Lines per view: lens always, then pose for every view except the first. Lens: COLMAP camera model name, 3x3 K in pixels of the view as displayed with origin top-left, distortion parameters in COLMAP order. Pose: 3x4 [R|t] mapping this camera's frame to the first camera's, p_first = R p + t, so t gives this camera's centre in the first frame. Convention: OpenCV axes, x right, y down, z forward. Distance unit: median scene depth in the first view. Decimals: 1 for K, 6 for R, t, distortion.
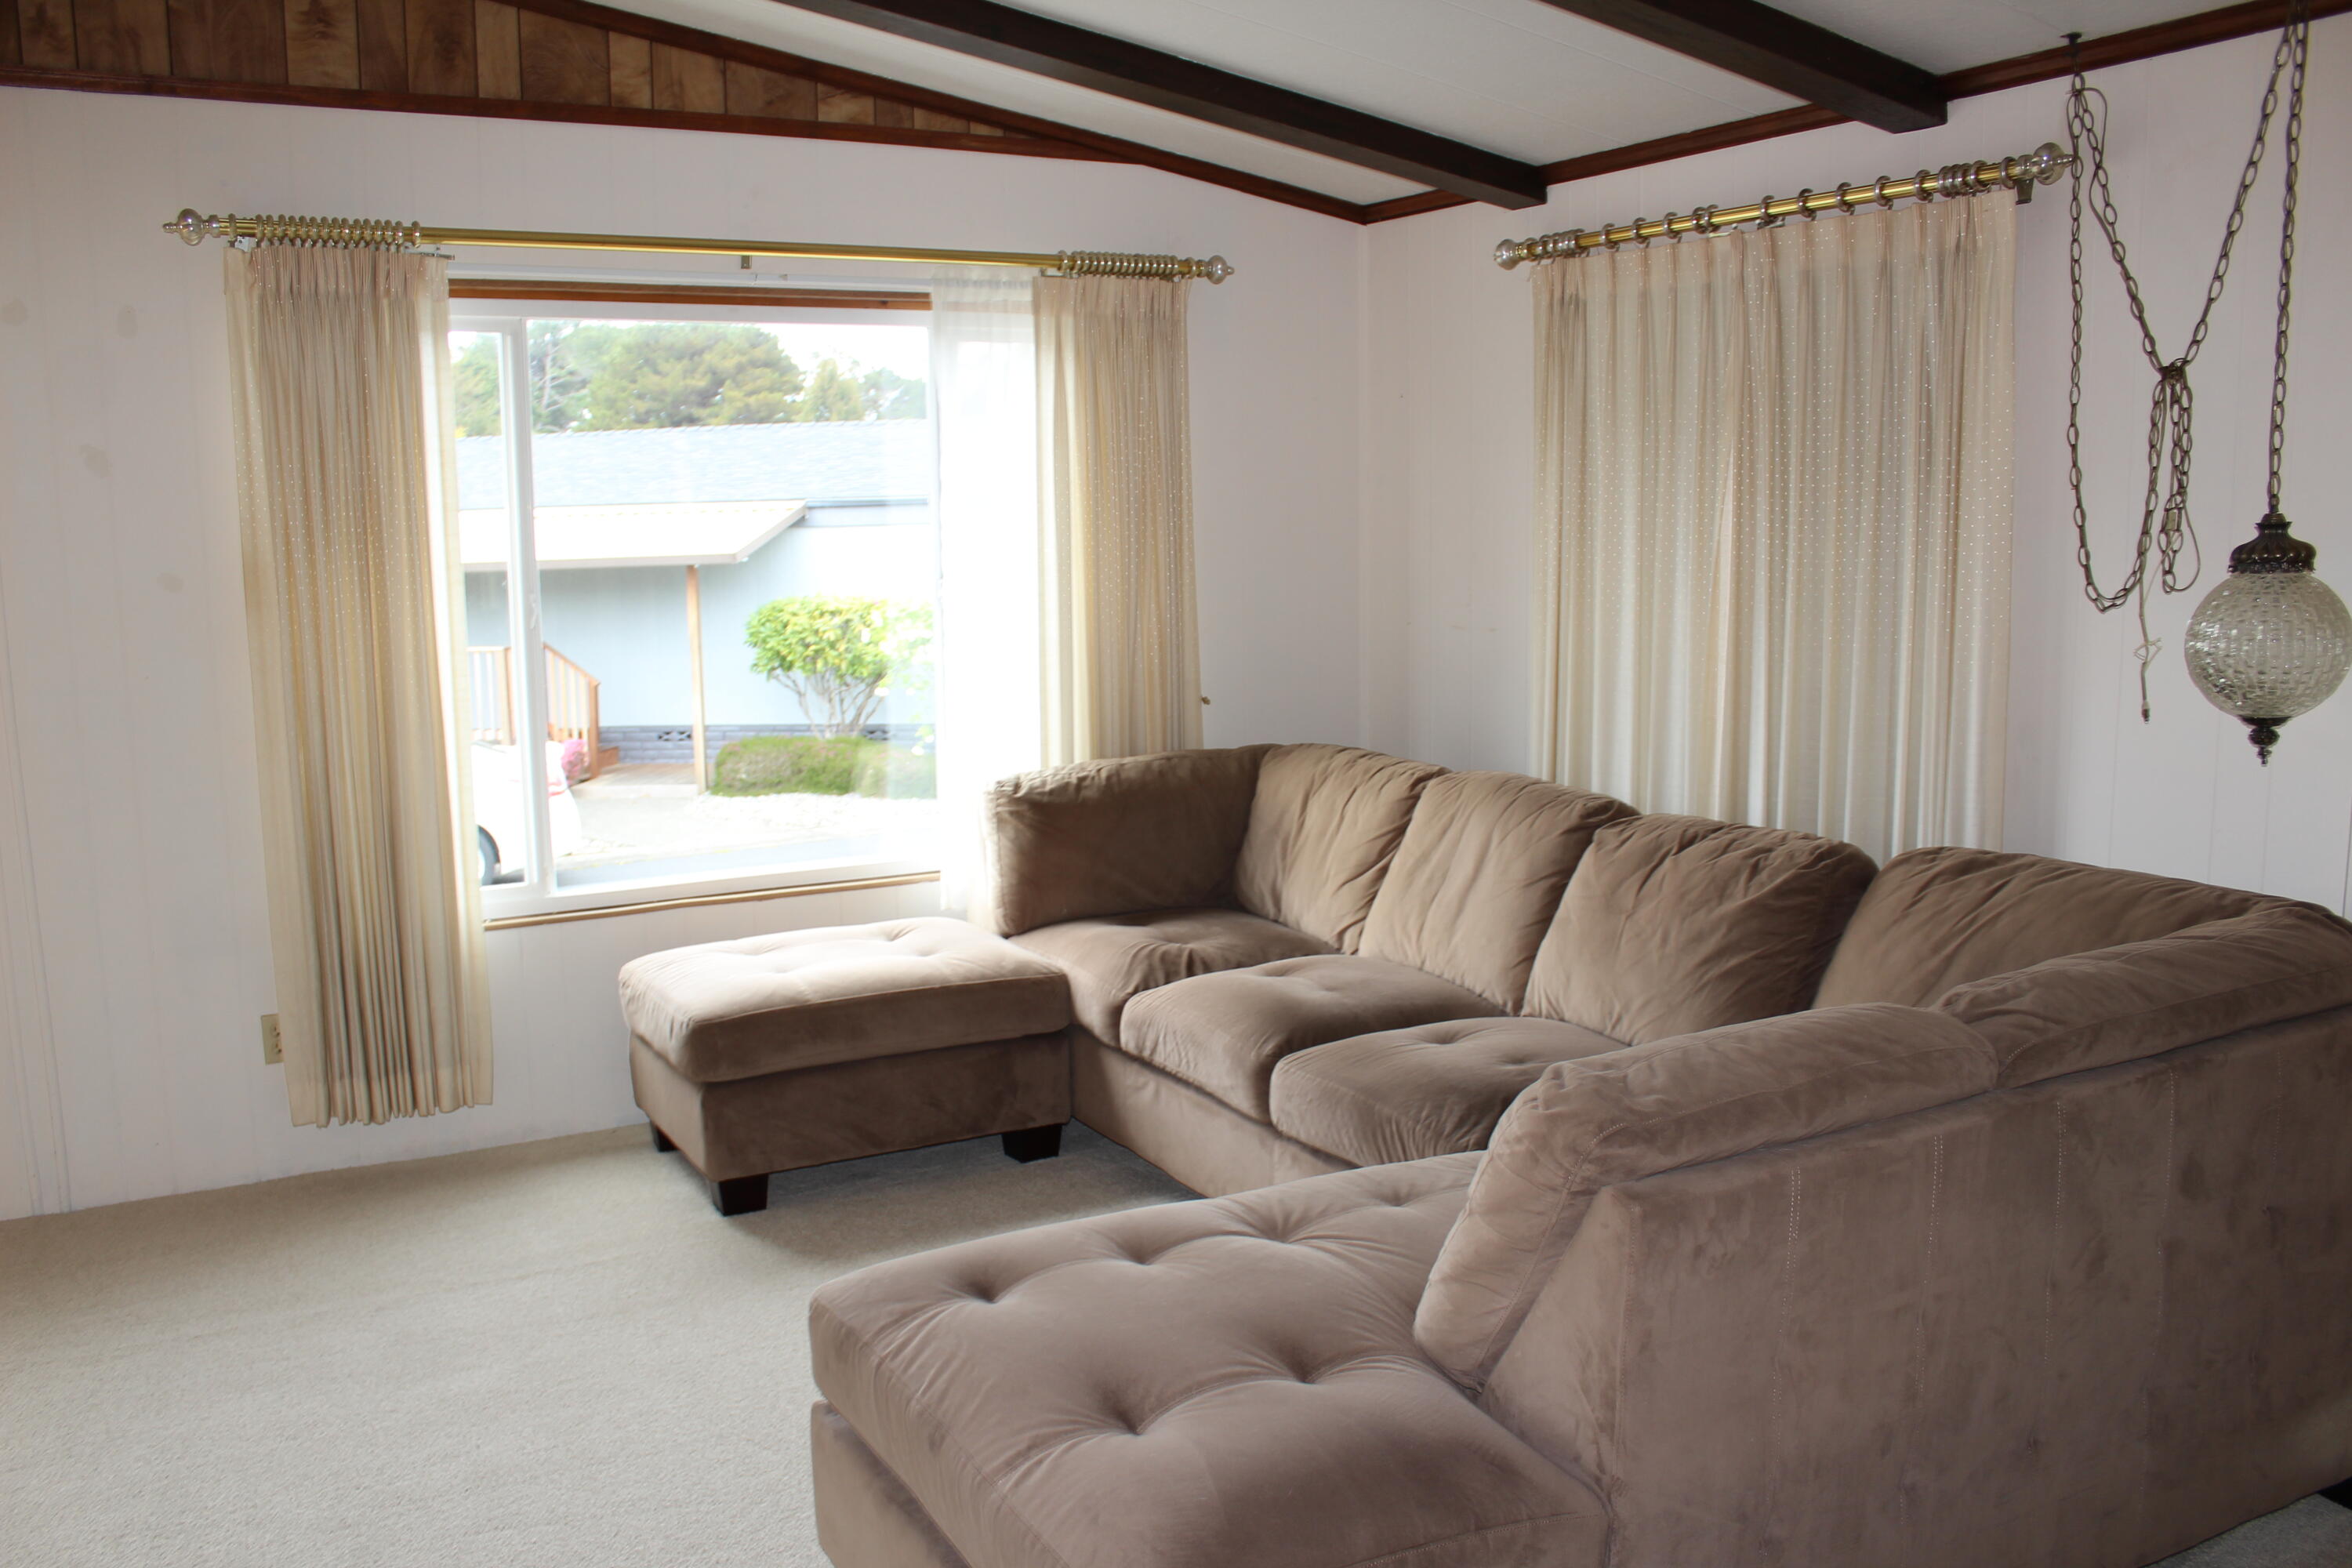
lens RADIAL K [[1956.2, 0, 1174.9], [0, 1956.2, 792.8], [0, 0, 1]] dist [-0.165472, 0.148034]
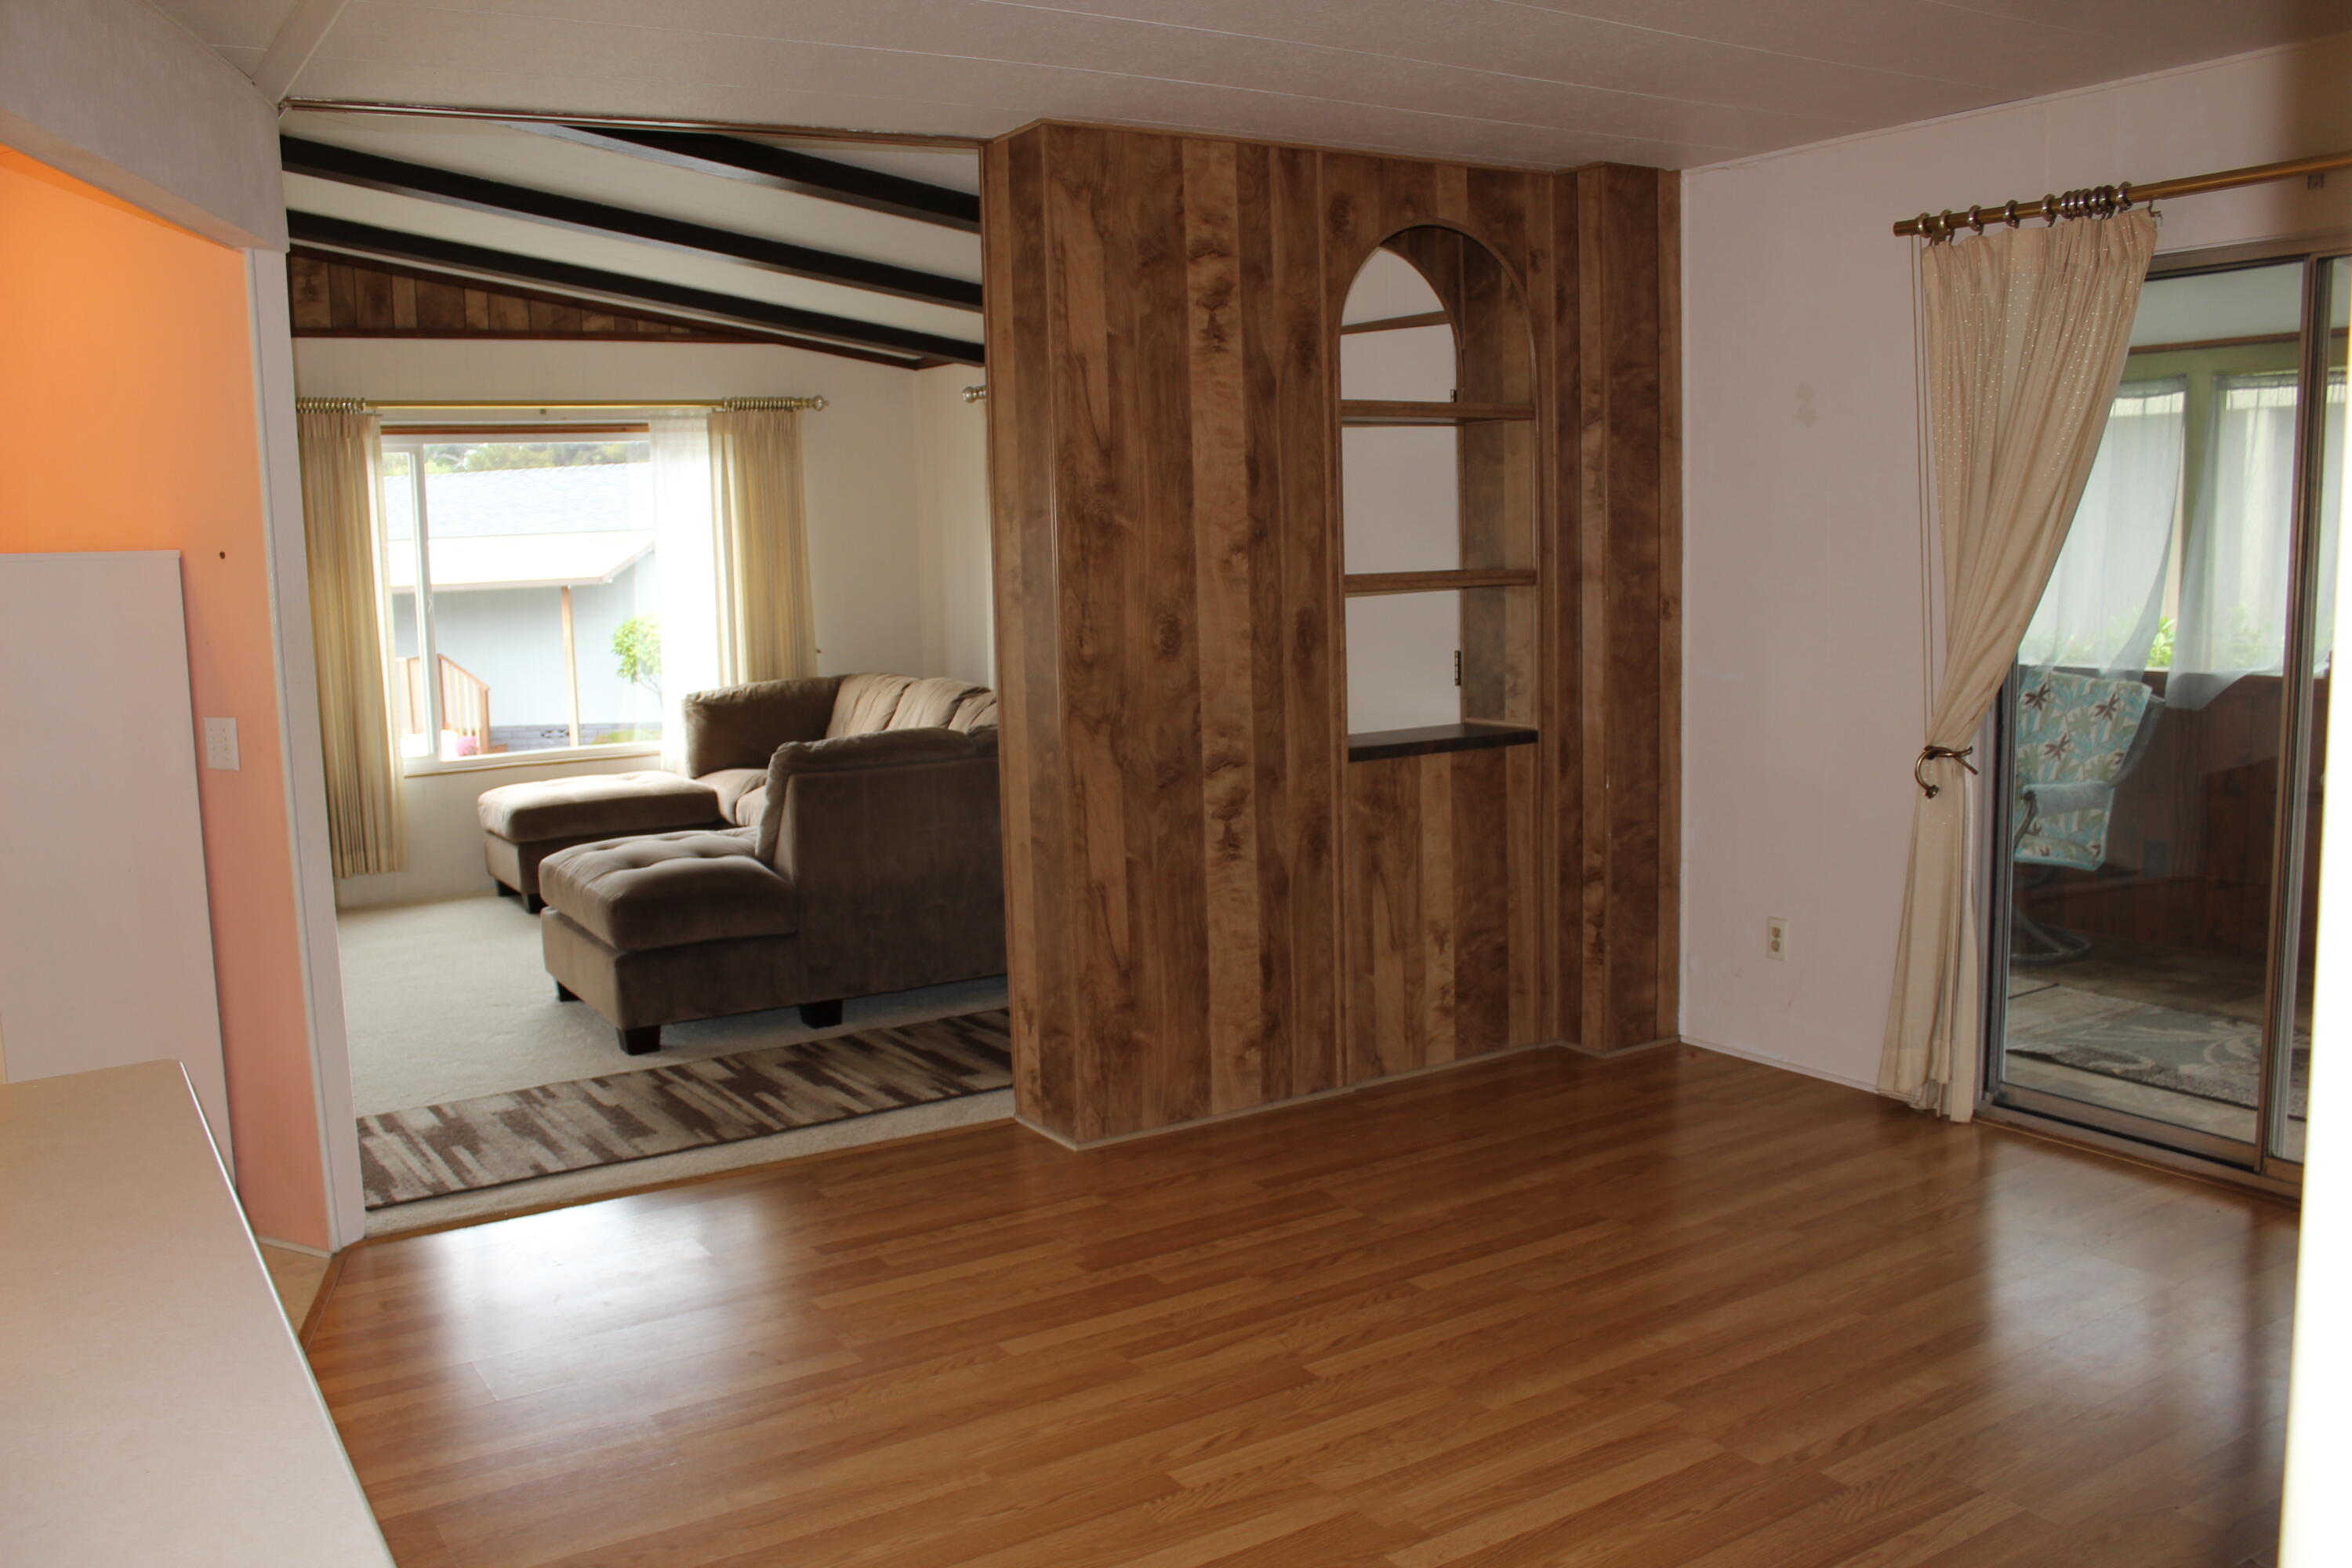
lens RADIAL K [[1956.2, 0, 1167.0], [0, 1956.2, 798.2], [0, 0, 1]] dist [-0.165472, 0.148034]
pose [[0.998903, -0.017248, 0.043539, 0.290589], [0.017550, 0.999824, -0.006571, 0.117151], [-0.043418, 0.007327, 0.999030, -0.863249]]
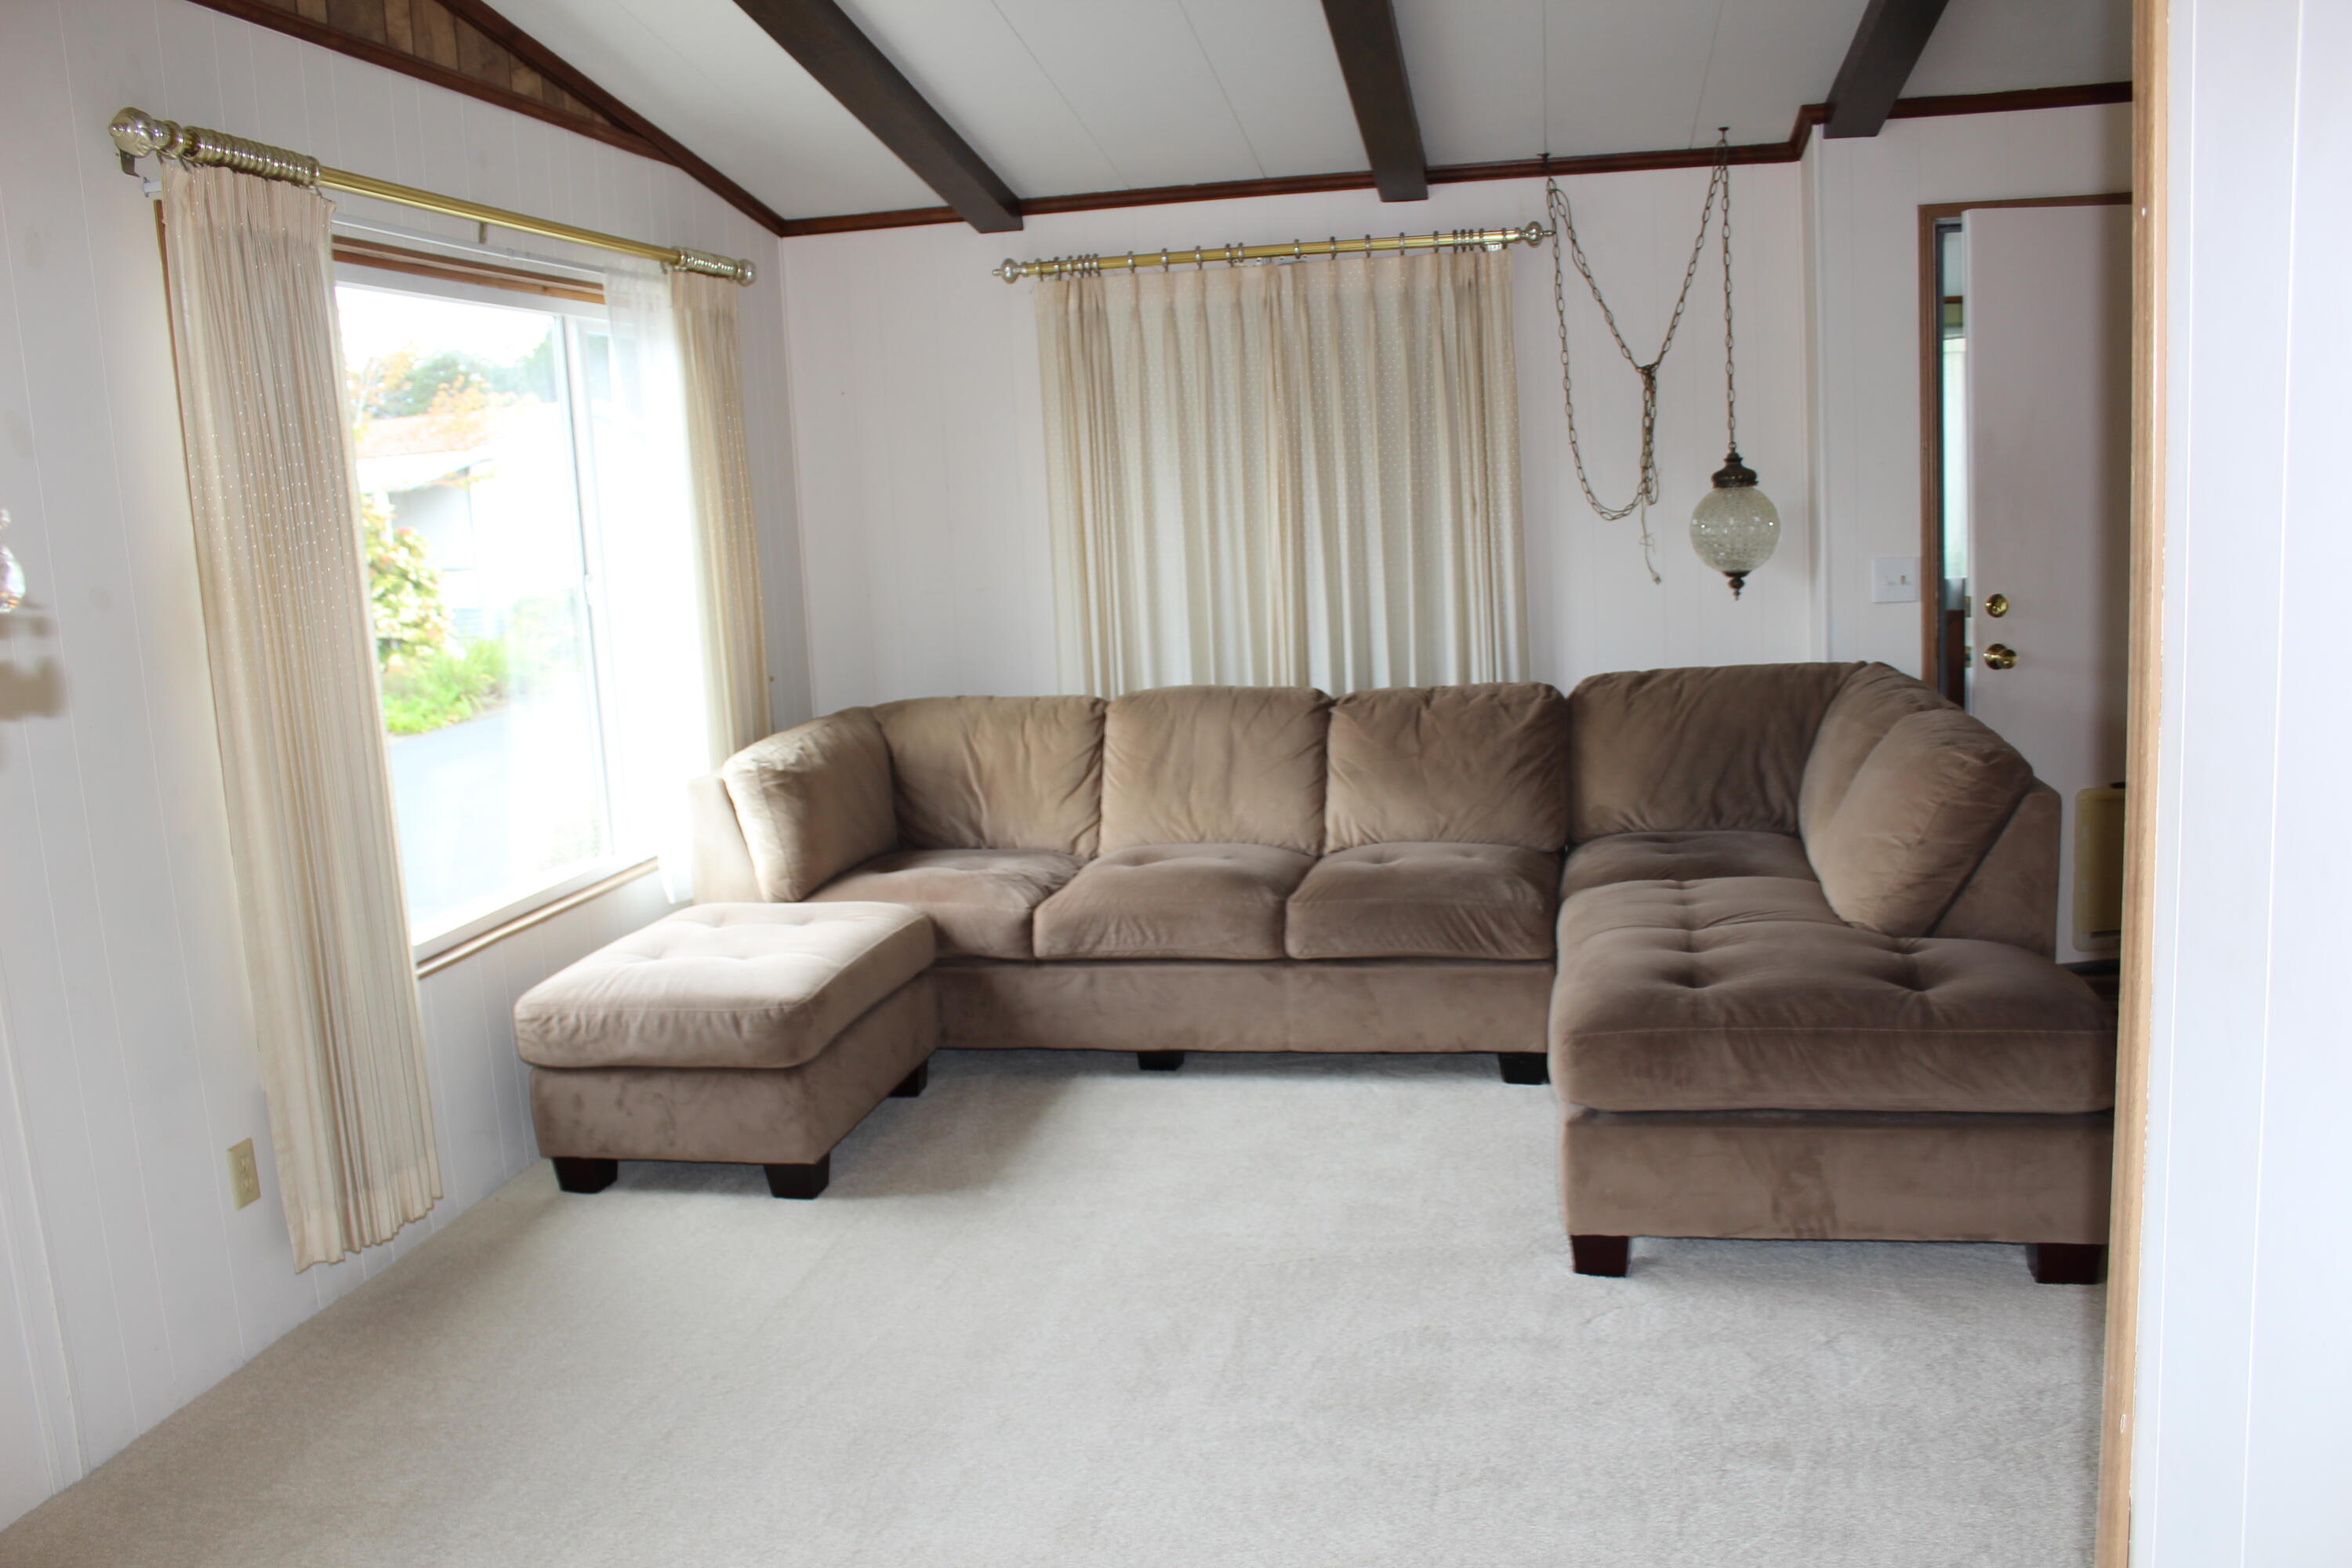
lens RADIAL K [[1956.2, 0, 1168.9], [0, 1956.2, 793.6], [0, 0, 1]] dist [-0.165472, 0.148034]
pose [[0.647751, -0.139294, 0.749010, -0.756958], [0.152585, 0.986943, 0.051585, -0.007729], [-0.746415, 0.080874, 0.660548, 0.174422]]
